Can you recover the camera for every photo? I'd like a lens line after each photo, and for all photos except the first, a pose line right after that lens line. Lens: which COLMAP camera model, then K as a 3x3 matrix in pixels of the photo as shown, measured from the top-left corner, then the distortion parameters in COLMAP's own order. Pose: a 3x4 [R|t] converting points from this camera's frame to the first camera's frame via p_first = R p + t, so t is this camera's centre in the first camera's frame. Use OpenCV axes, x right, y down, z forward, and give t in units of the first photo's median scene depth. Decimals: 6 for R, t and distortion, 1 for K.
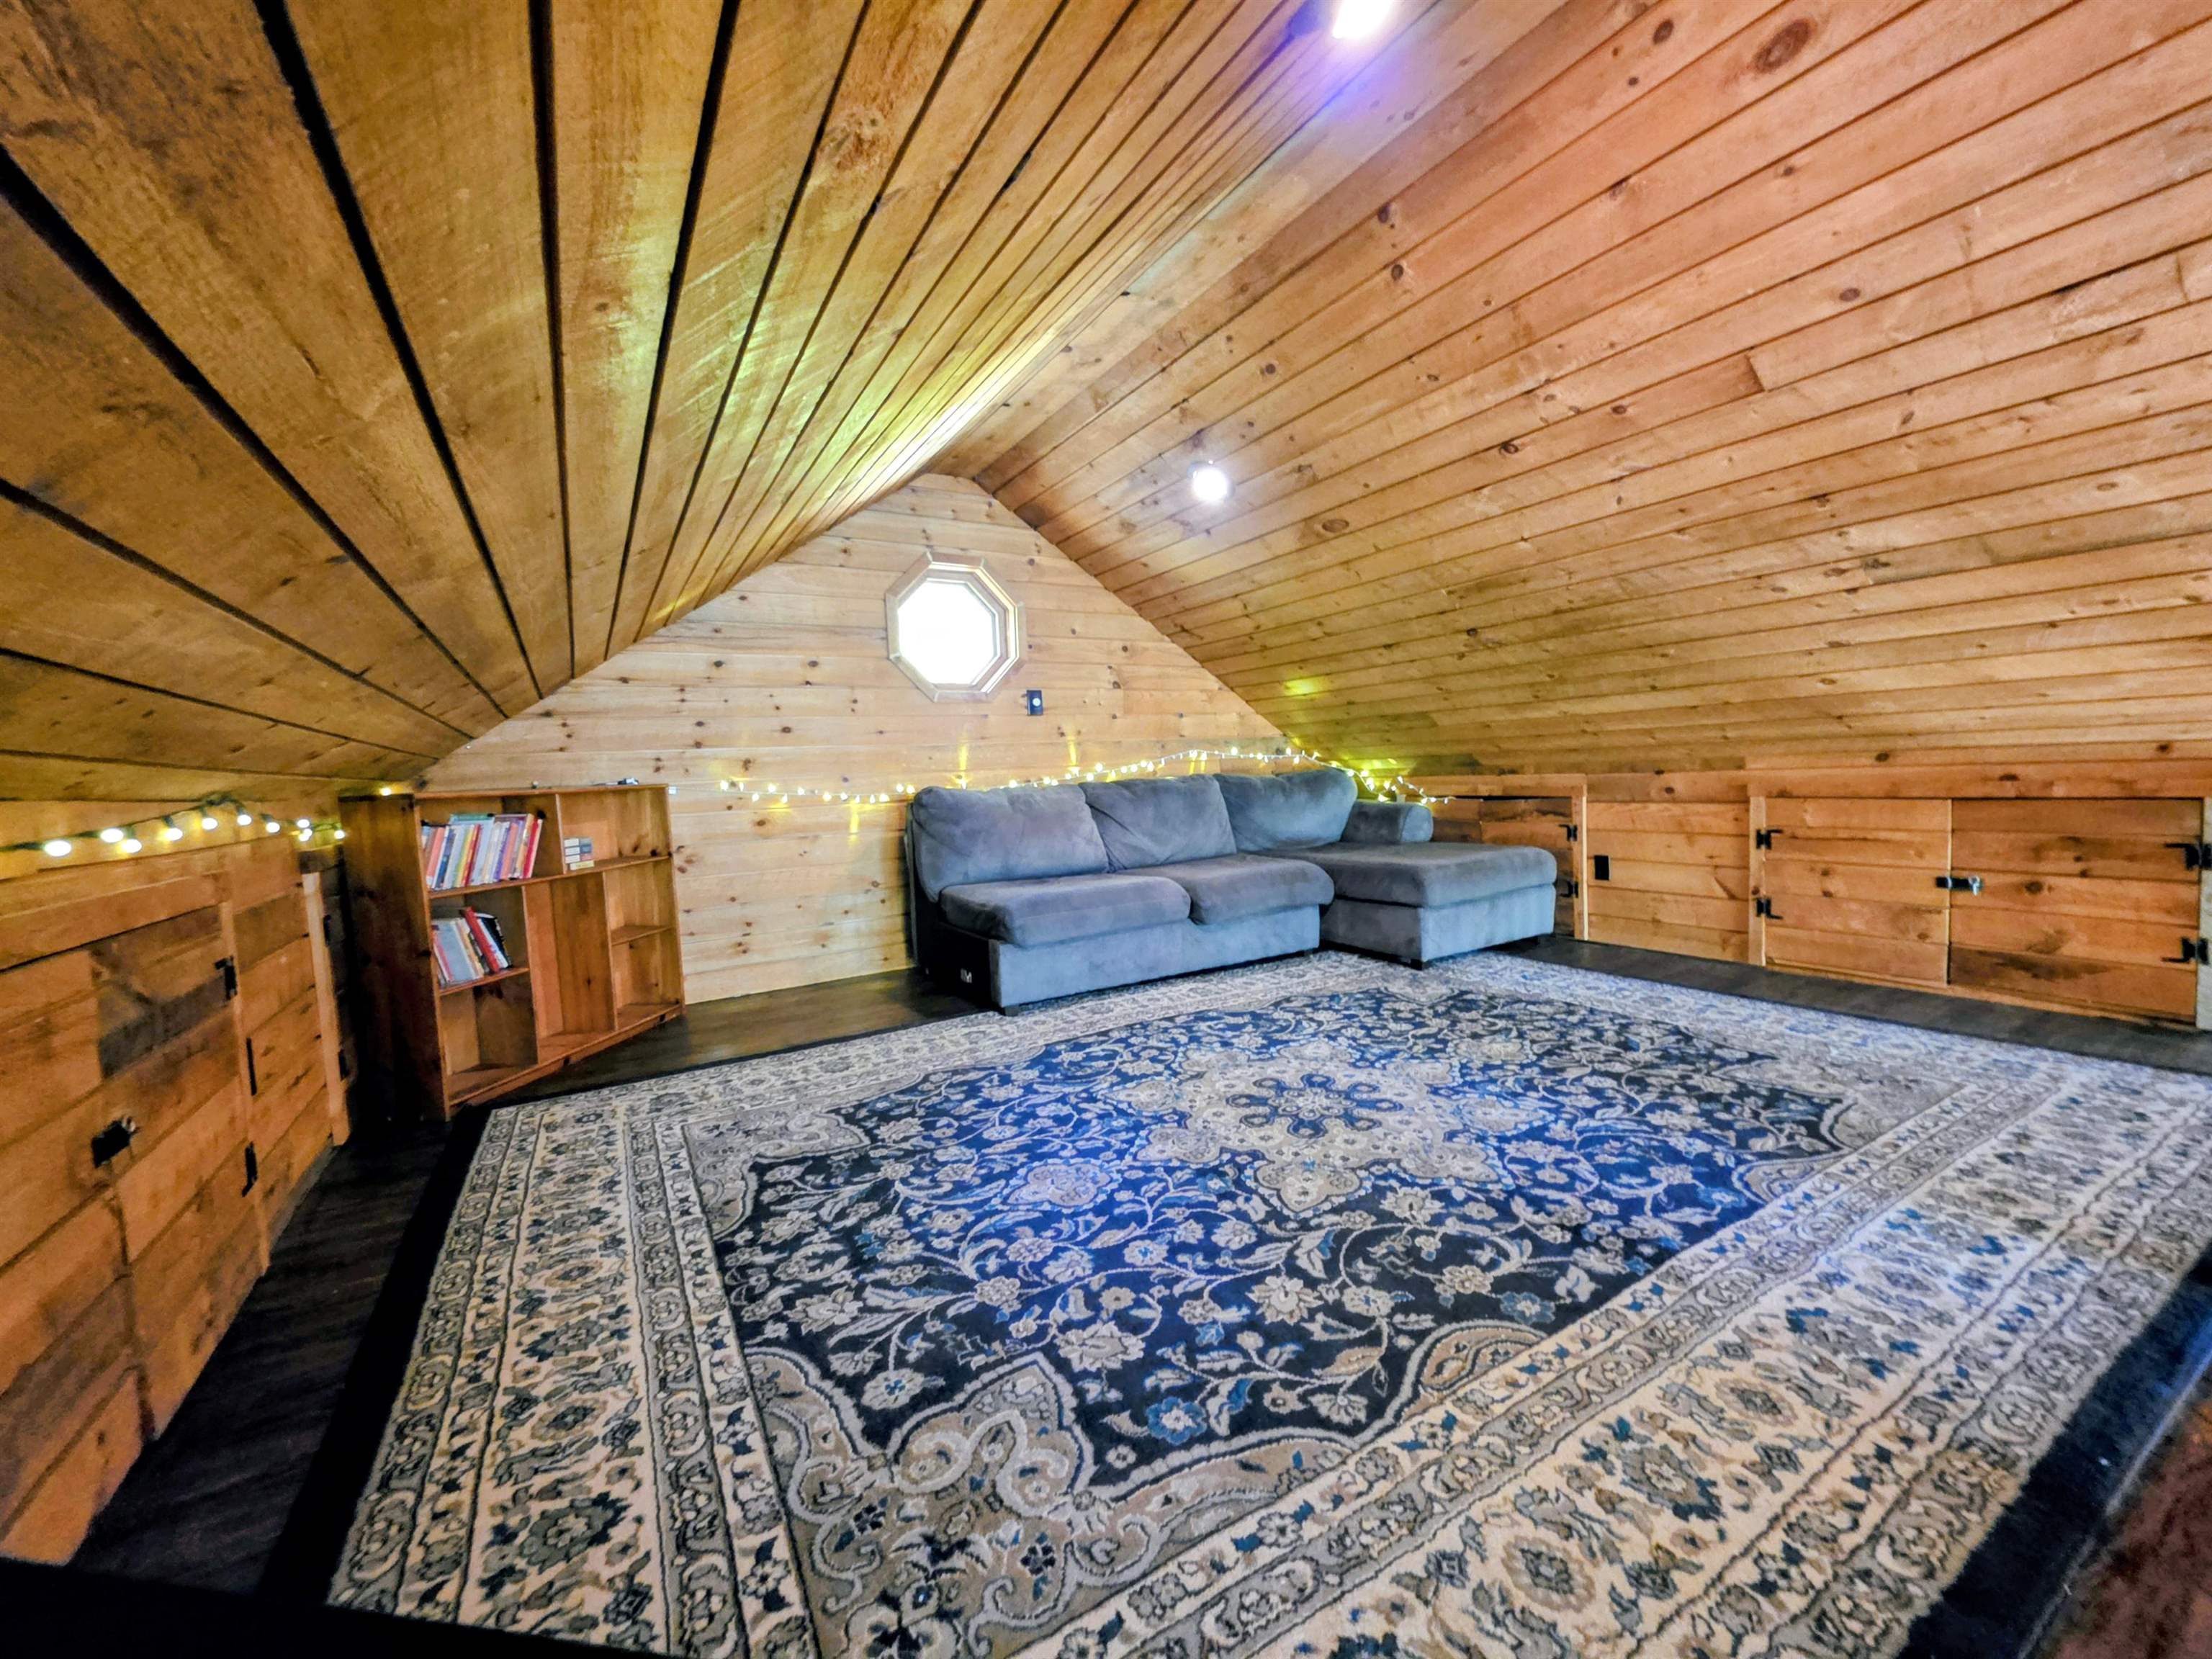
lens RADIAL K [[880.9, 0, 1121.5], [0, 880.9, 833.9], [0, 0, 1]] dist [0.000303, -0.000148]
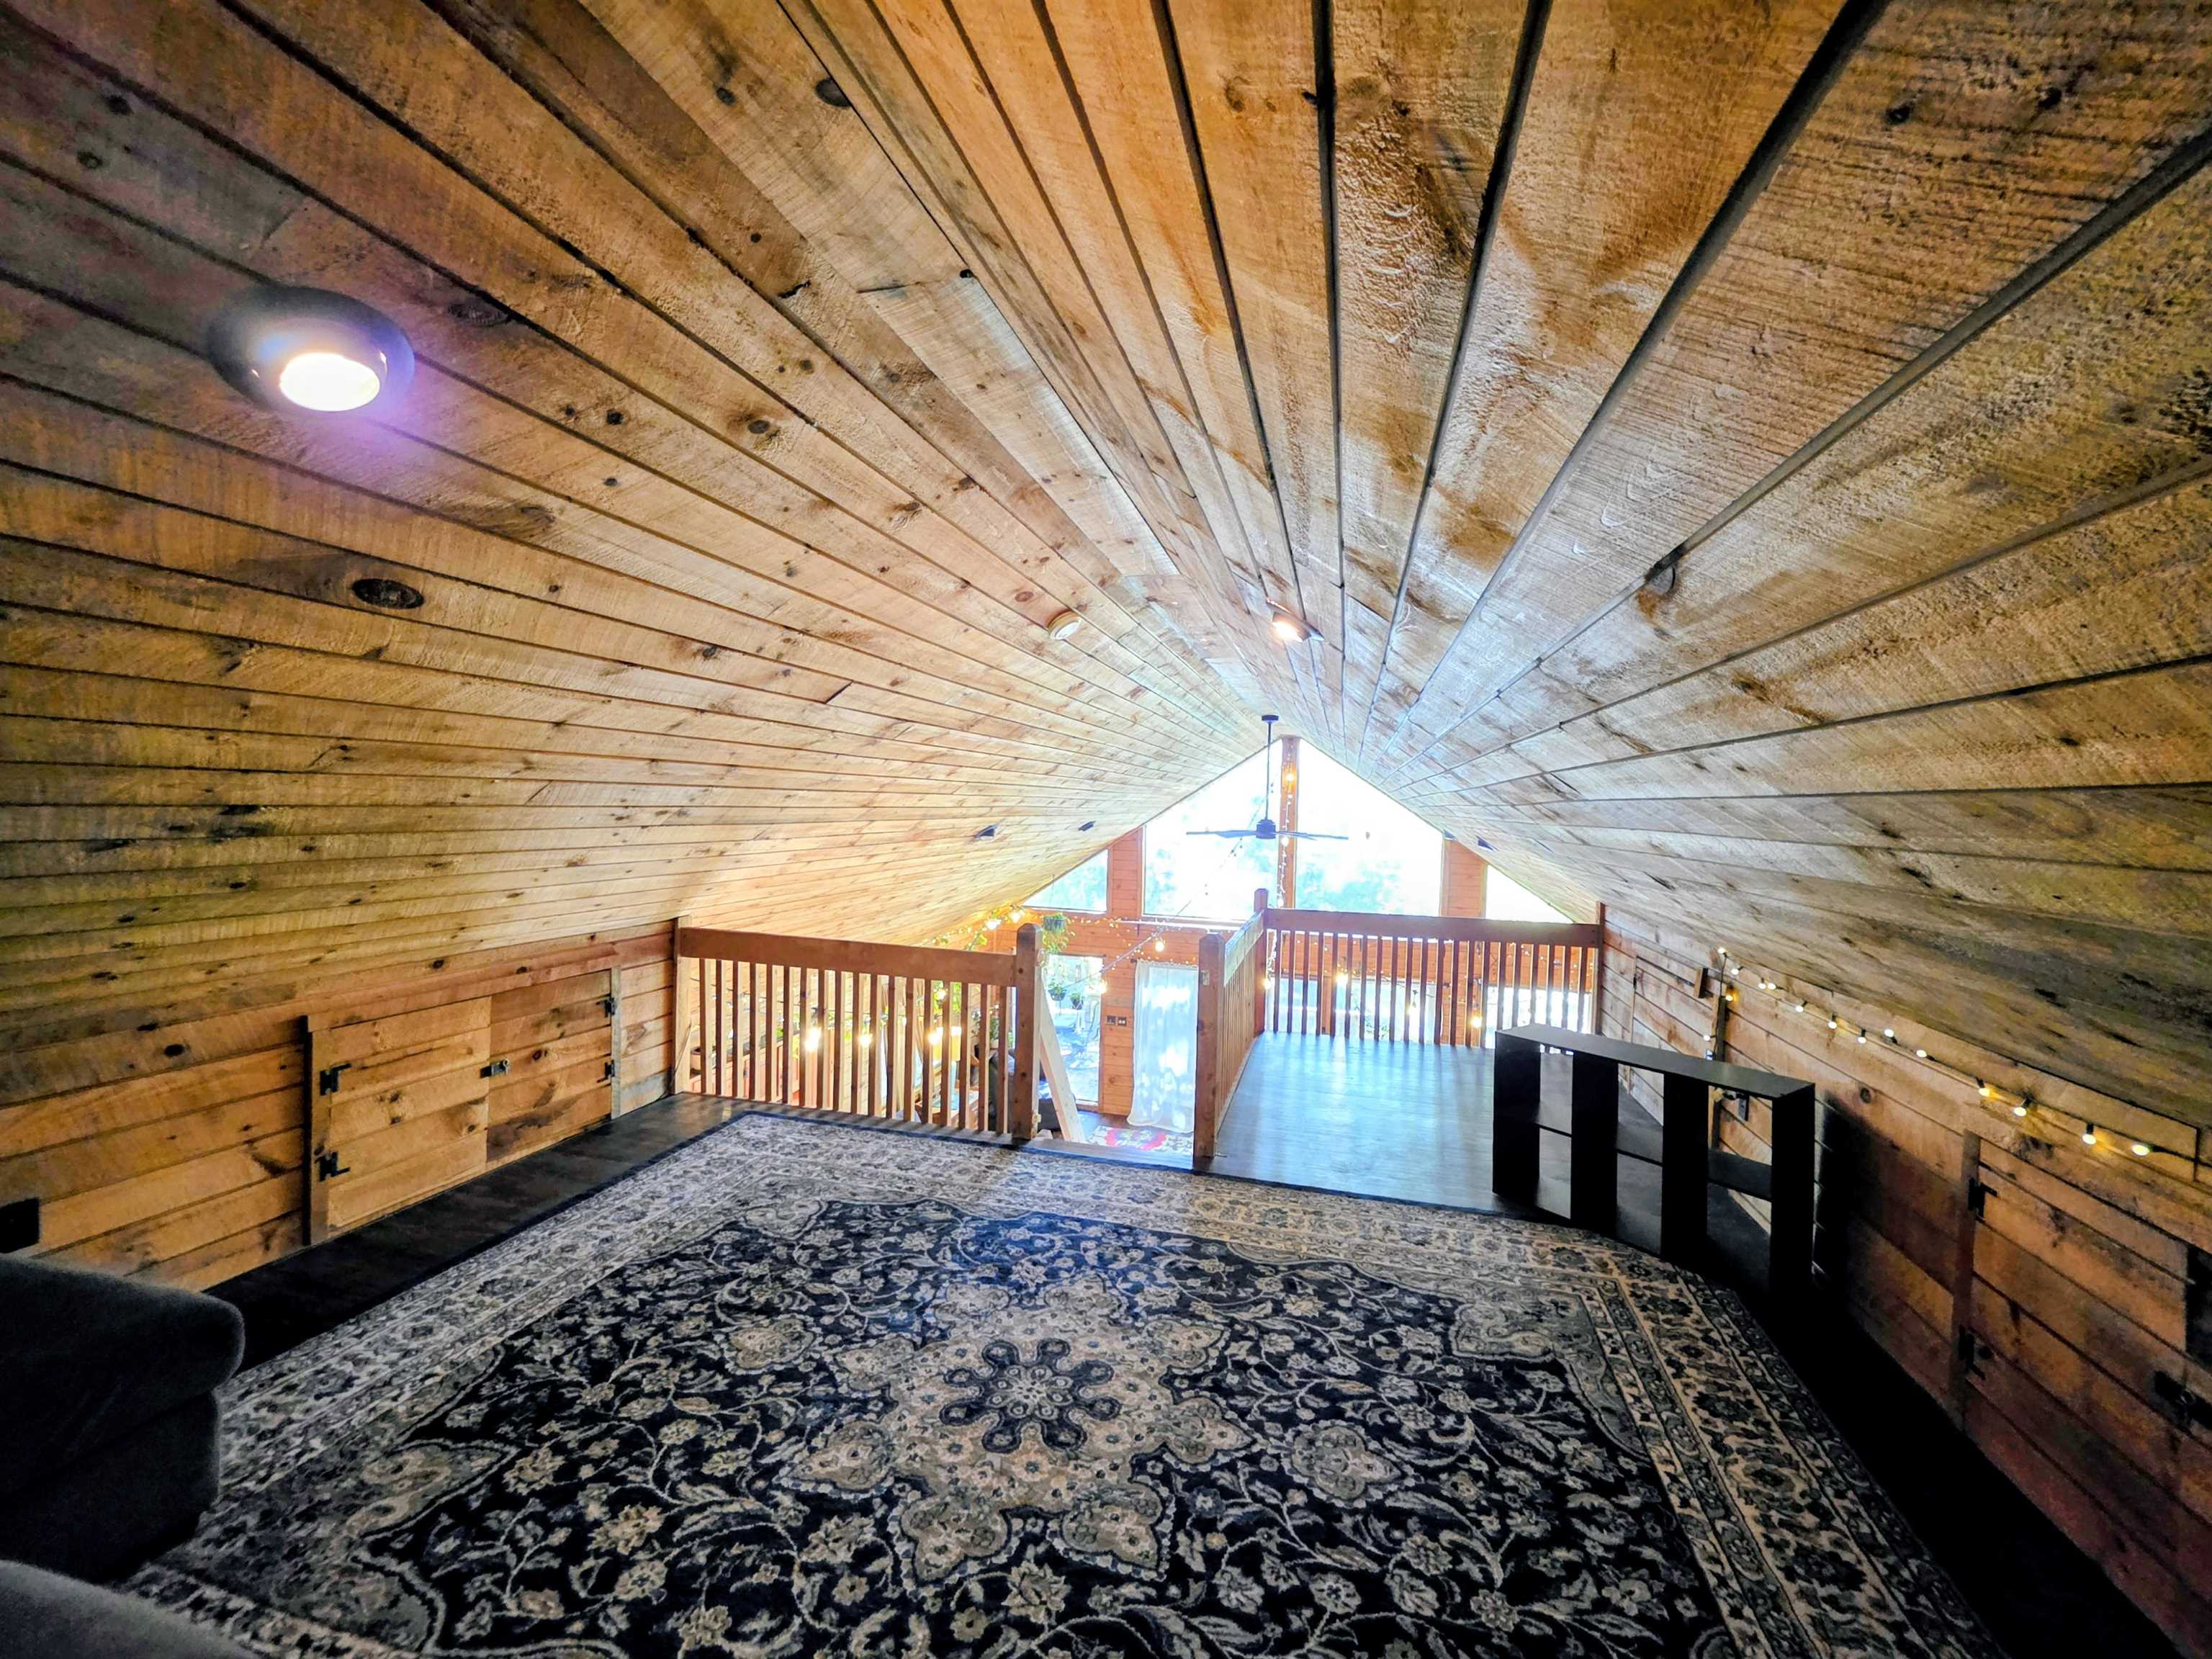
lens RADIAL K [[880.9, 0, 1121.5], [0, 880.9, 833.9], [0, 0, 1]] dist [0.000303, -0.000148]
pose [[-0.694986, 0.002596, 0.719018, -0.671514], [0.057921, 0.996946, 0.052386, -0.420147], [-0.716686, 0.078054, -0.693014, 1.962393]]
